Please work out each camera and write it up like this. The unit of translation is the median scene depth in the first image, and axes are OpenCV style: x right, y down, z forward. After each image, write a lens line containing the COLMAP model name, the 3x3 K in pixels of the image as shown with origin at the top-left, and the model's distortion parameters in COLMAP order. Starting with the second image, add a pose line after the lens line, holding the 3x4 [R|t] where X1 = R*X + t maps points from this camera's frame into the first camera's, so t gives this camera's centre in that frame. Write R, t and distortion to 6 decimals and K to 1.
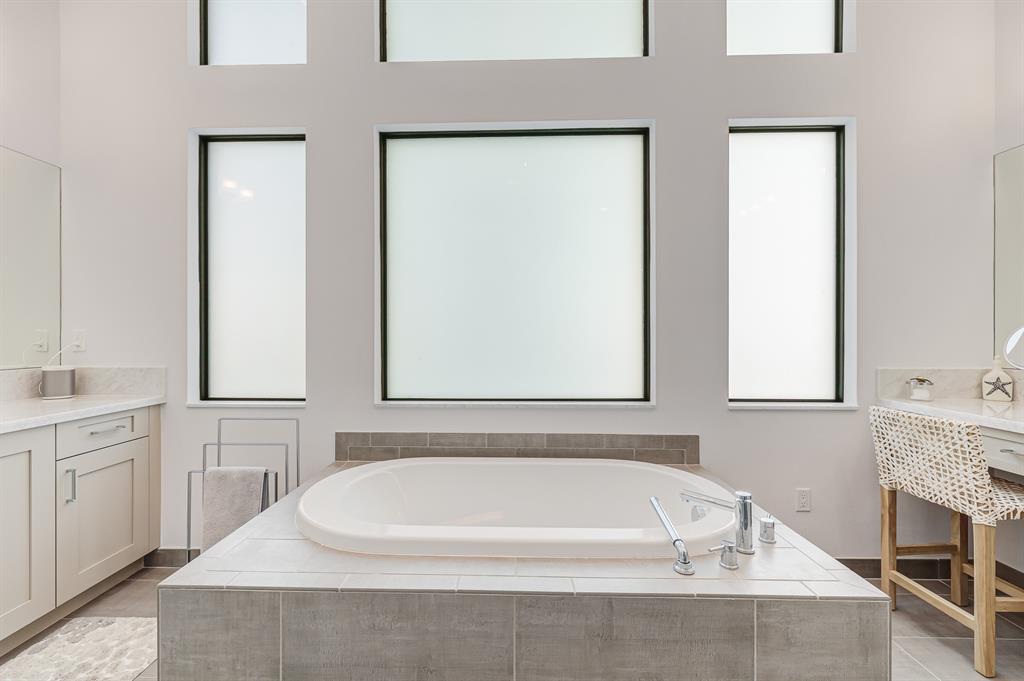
lens RADIAL K [[438.5, 0, 499.5], [0, 438.5, 331.1], [0, 0, 1]] dist [-0.000159, -0.000274]
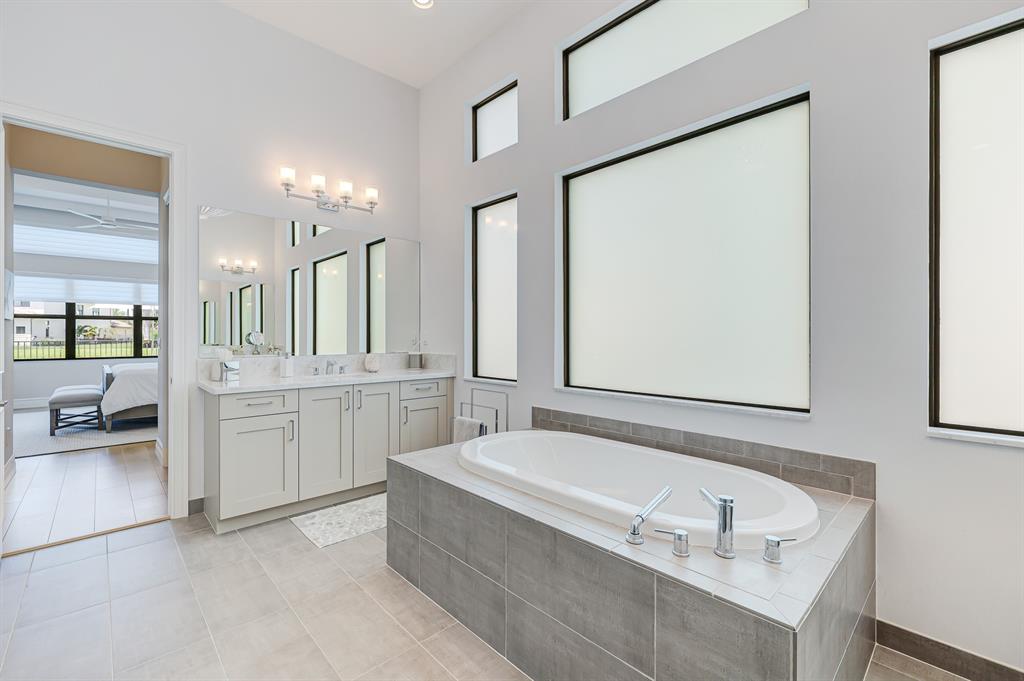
lens RADIAL K [[438.5, 0, 499.5], [0, 438.5, 331.1], [0, 0, 1]] dist [-0.000159, -0.000274]
pose [[0.699614, -0.006198, -0.714494, 0.662870], [0.006408, 0.999977, -0.002399, -0.001257], [0.714492, -0.002900, 0.699638, -0.034866]]
